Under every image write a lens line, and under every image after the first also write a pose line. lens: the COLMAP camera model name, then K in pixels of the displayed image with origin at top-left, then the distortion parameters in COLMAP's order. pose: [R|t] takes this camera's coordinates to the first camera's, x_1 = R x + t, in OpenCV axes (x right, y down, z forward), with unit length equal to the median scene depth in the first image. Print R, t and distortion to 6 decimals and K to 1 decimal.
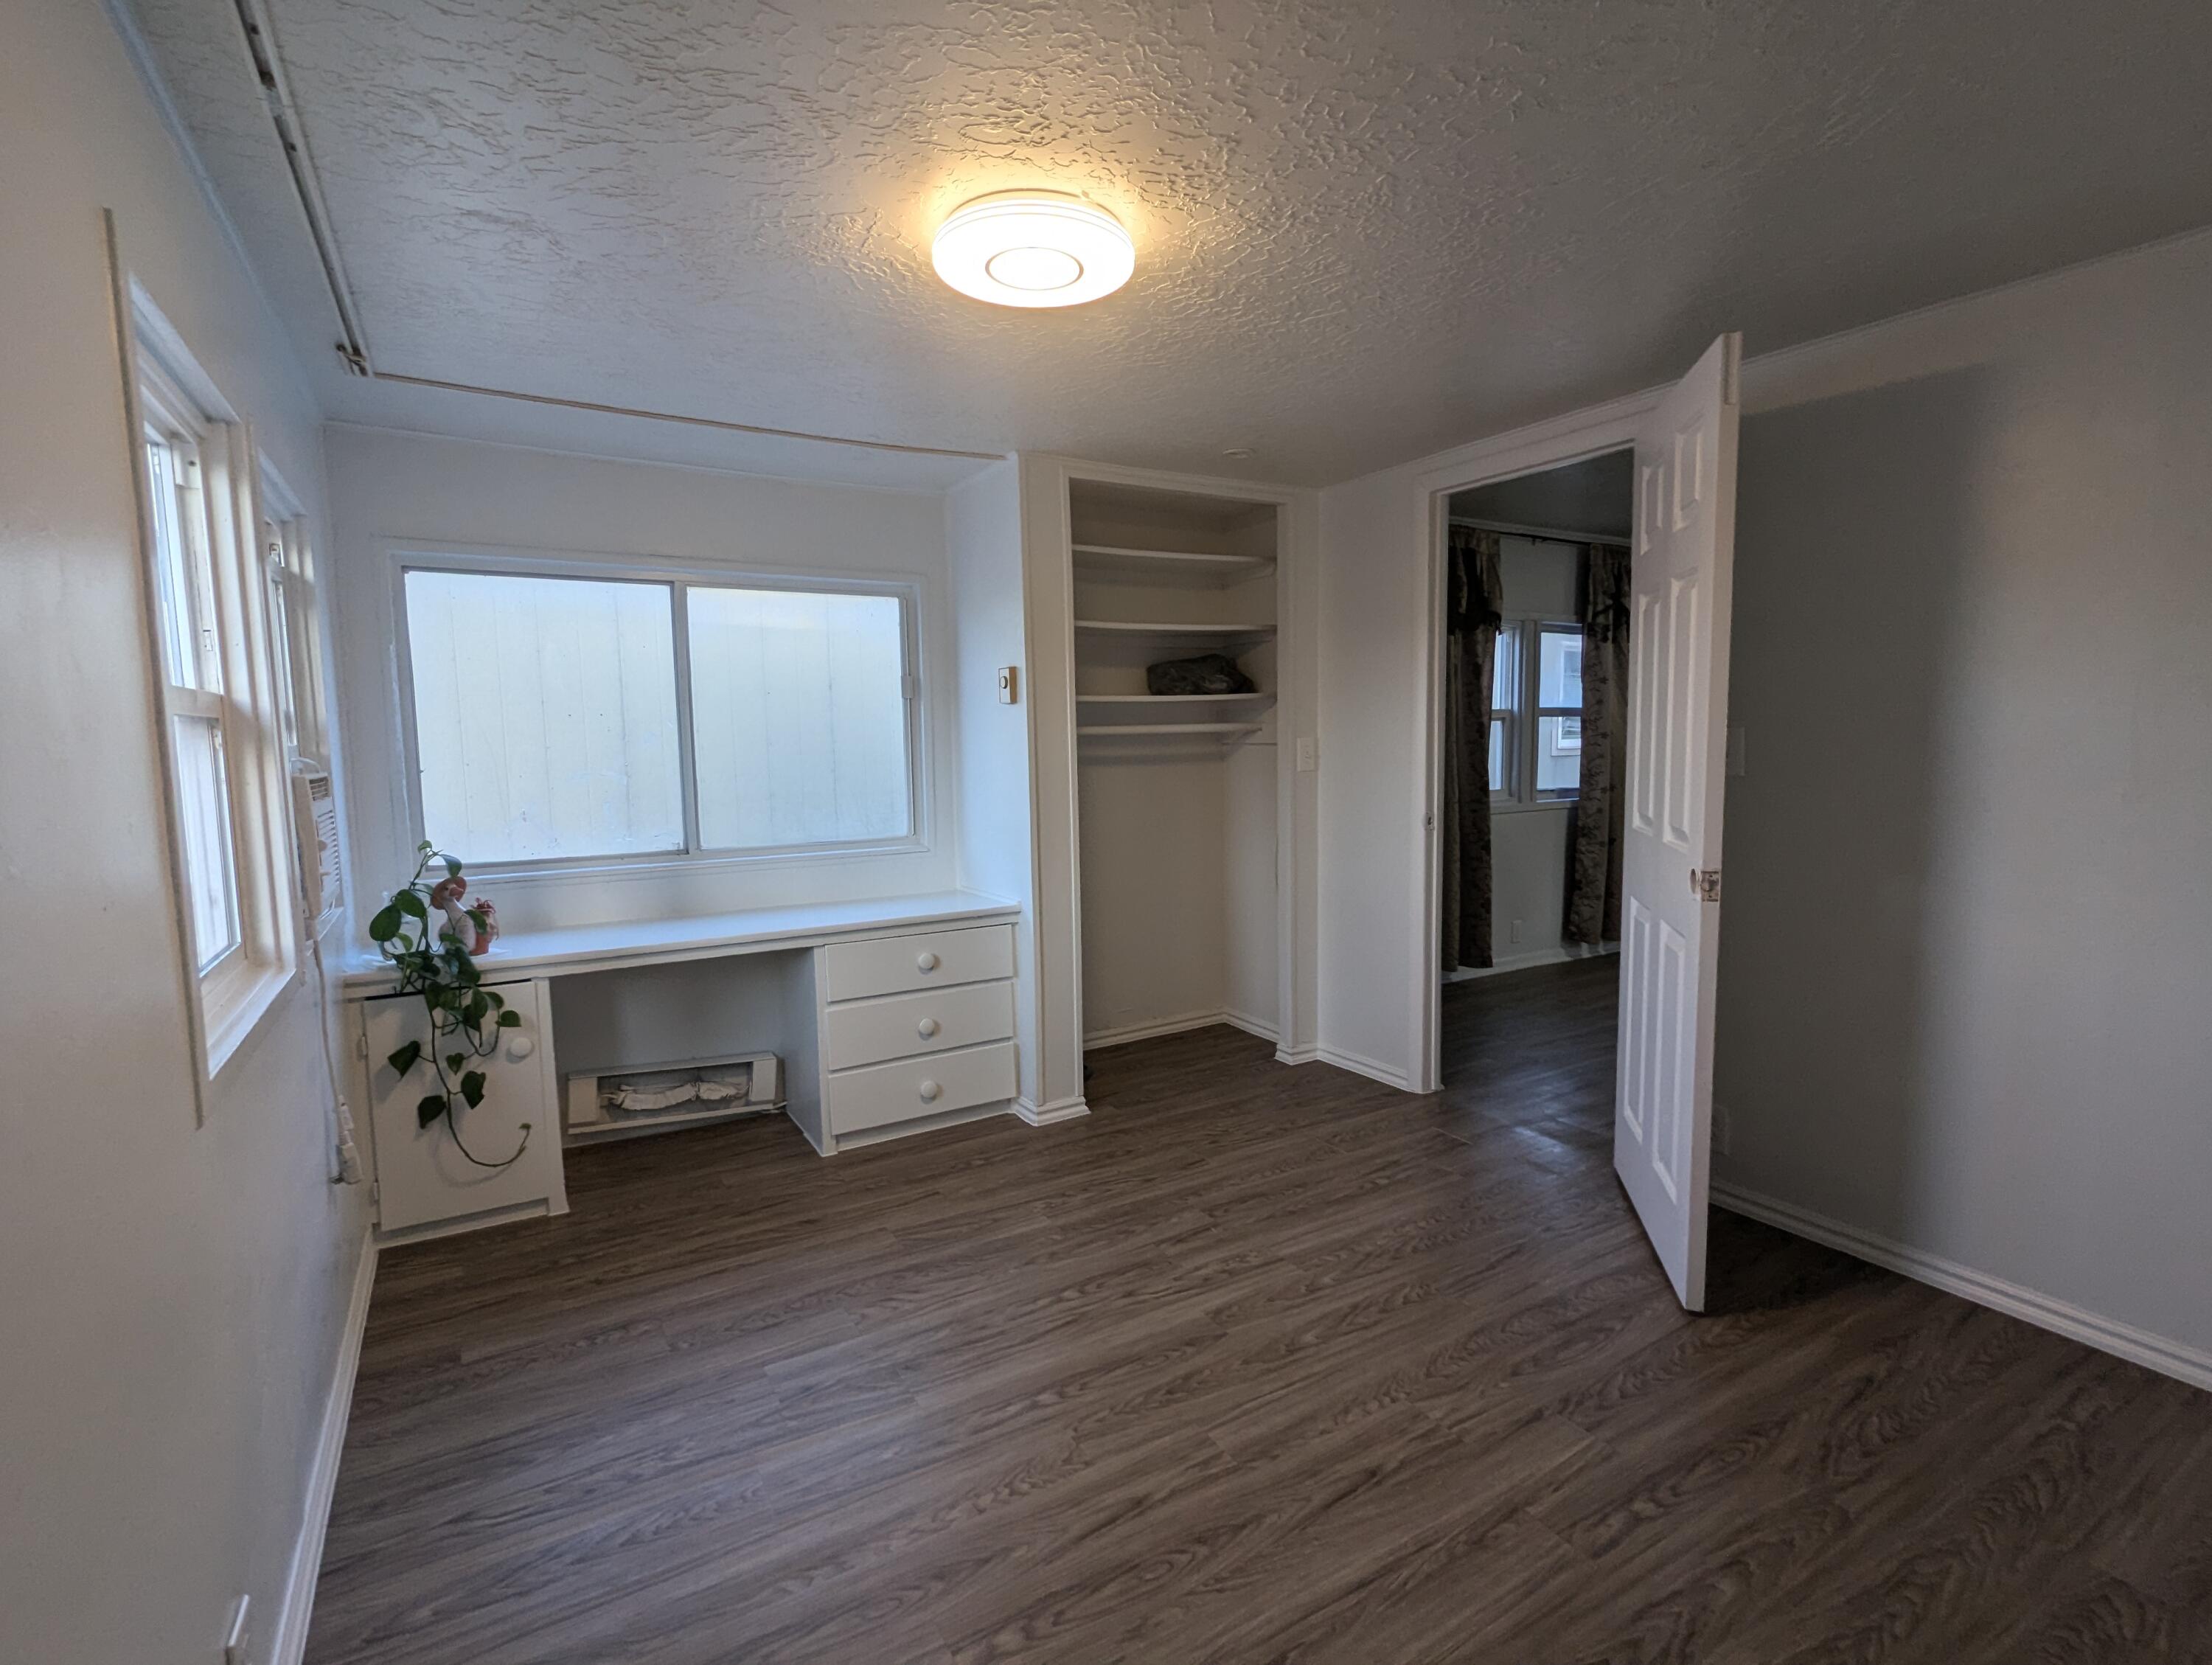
lens RADIAL K [[1054.4, 0, 1089.3], [0, 1054.4, 832.5], [0, 0, 1]] dist [-0.005073, 0.002756]
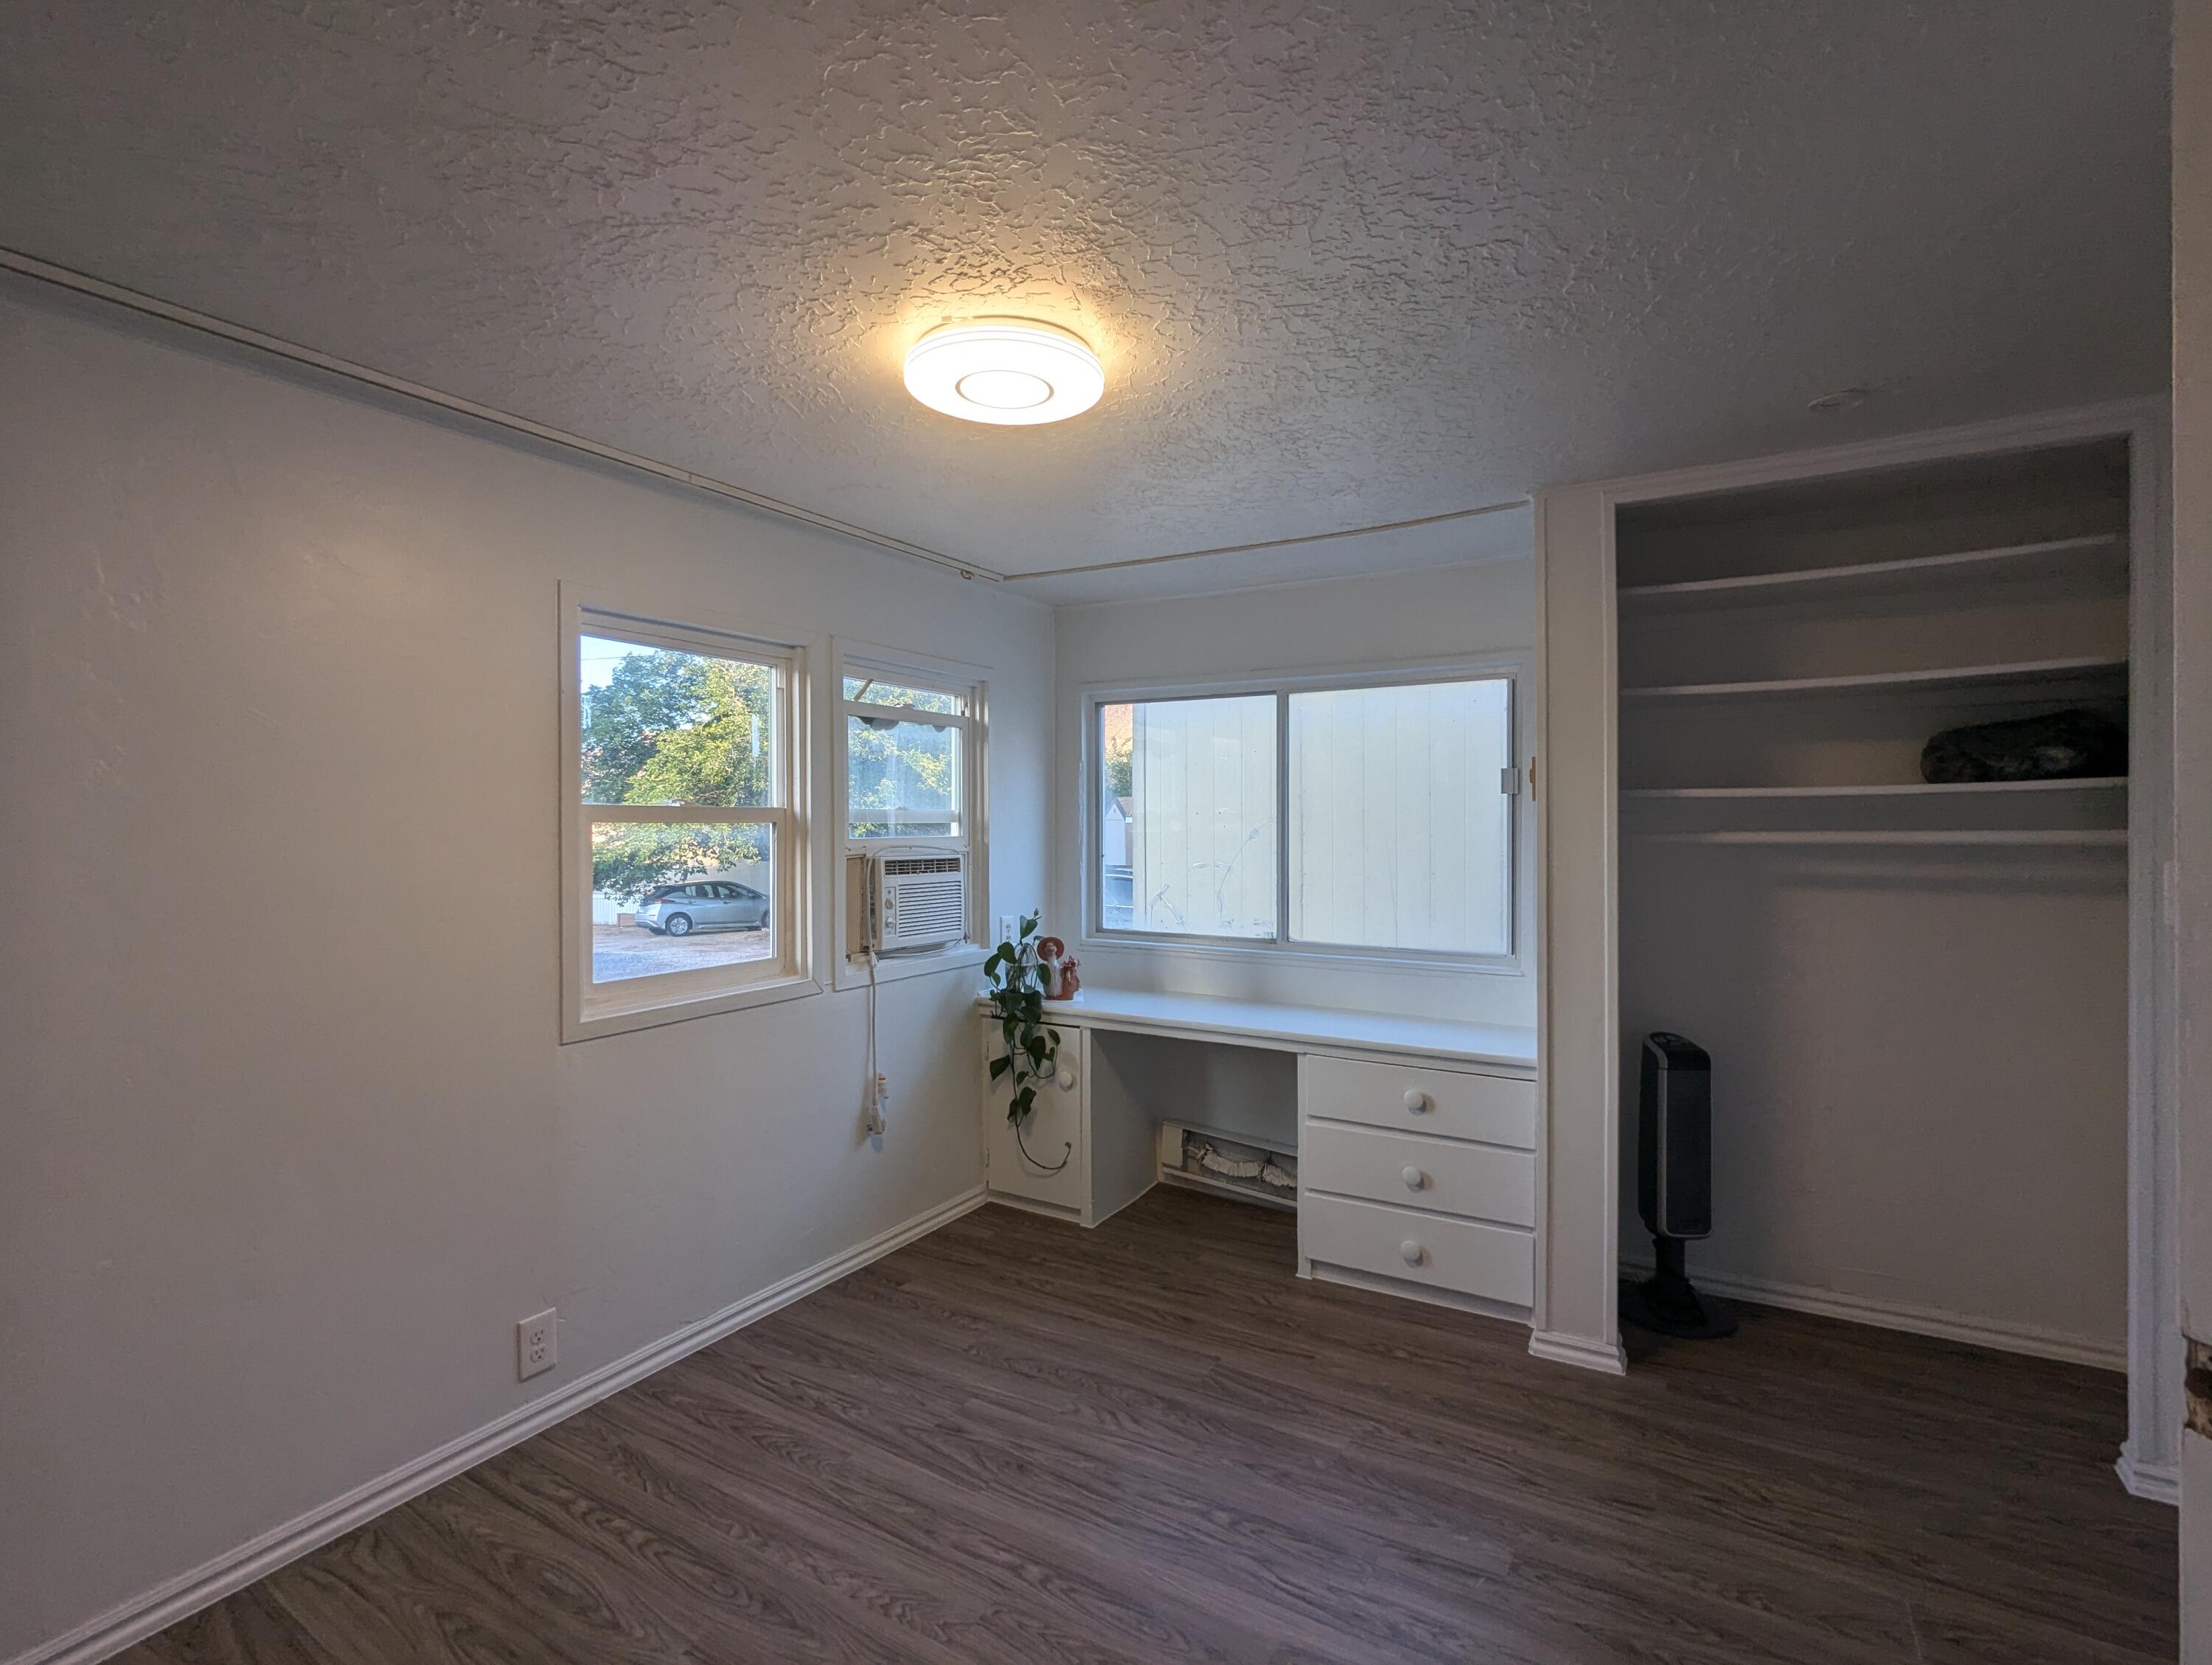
lens RADIAL K [[1054.4, 0, 1100.4], [0, 1054.4, 826.7], [0, 0, 1]] dist [-0.005073, 0.002756]
pose [[0.477975, 0.019133, -0.878165, 0.594694], [-0.090356, 0.995530, -0.027490, -0.066206], [0.873714, 0.092487, 0.477567, 0.425415]]
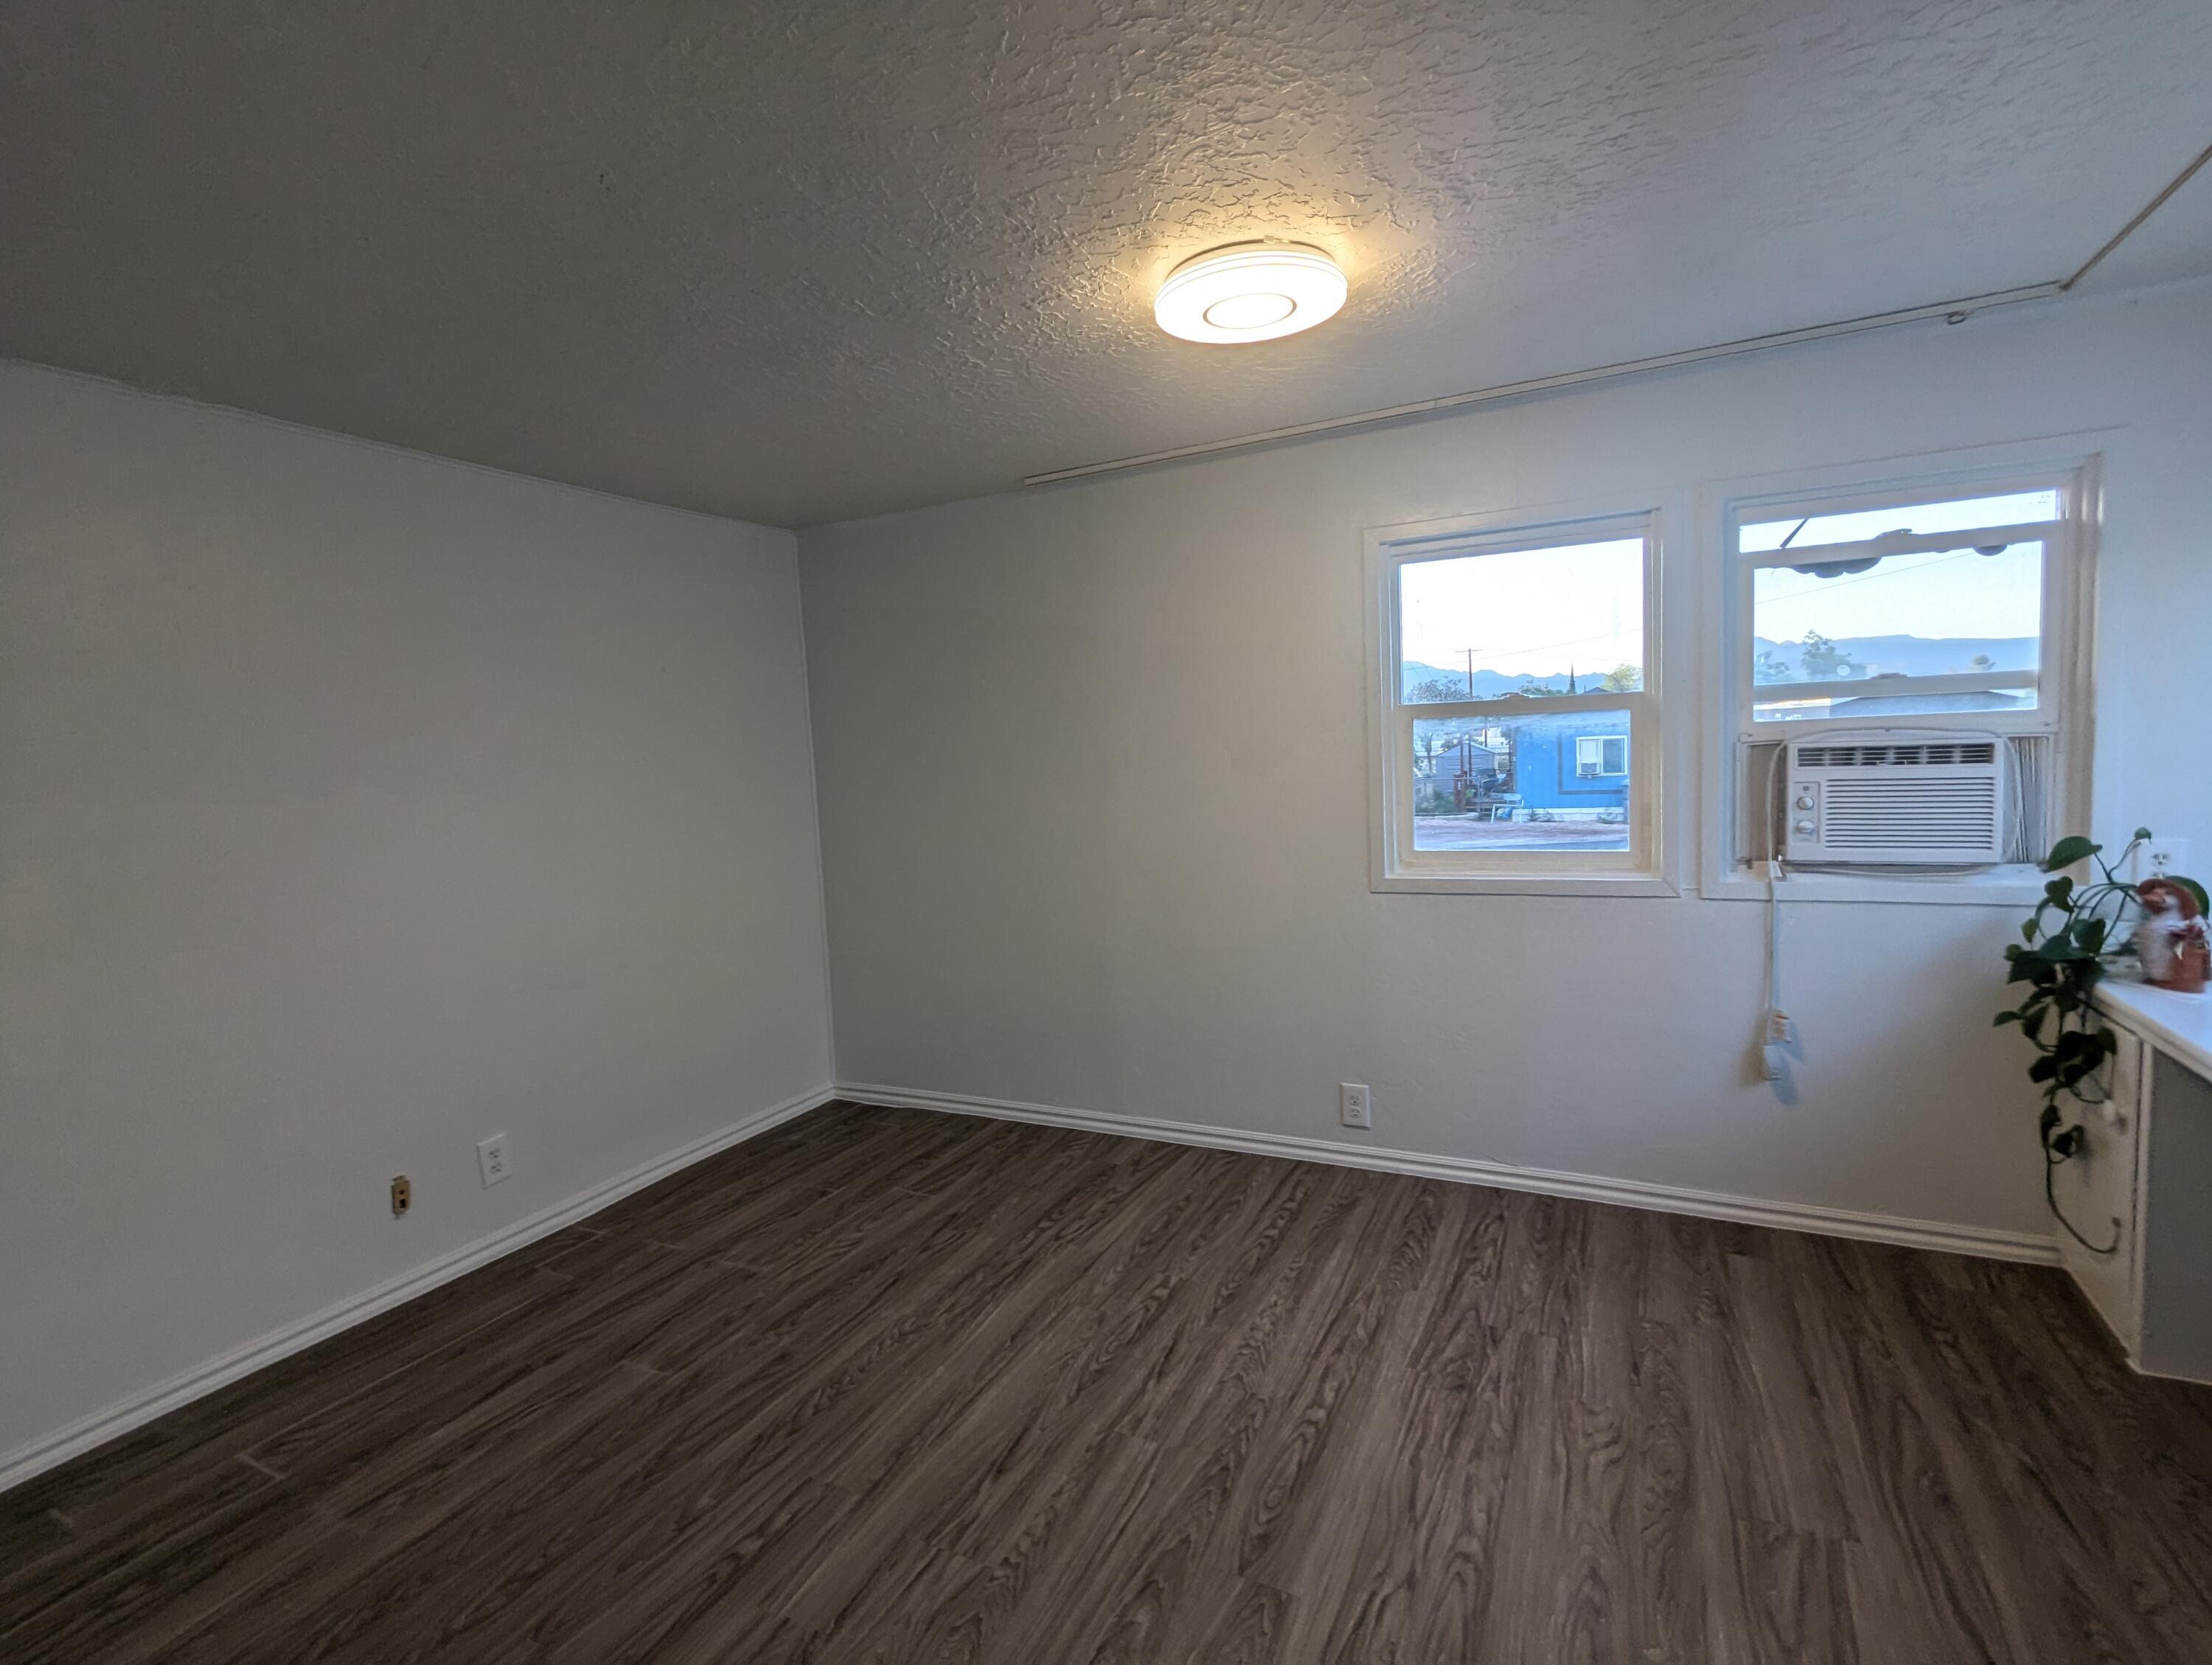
lens RADIAL K [[1054.4, 0, 1077.4], [0, 1054.4, 822.0], [0, 0, 1]] dist [-0.005073, 0.002756]
pose [[-0.846357, 0.095987, -0.523895, 0.471691], [0.008511, 0.985939, 0.166891, -0.137012], [0.532548, 0.136791, -0.835273, 1.249396]]
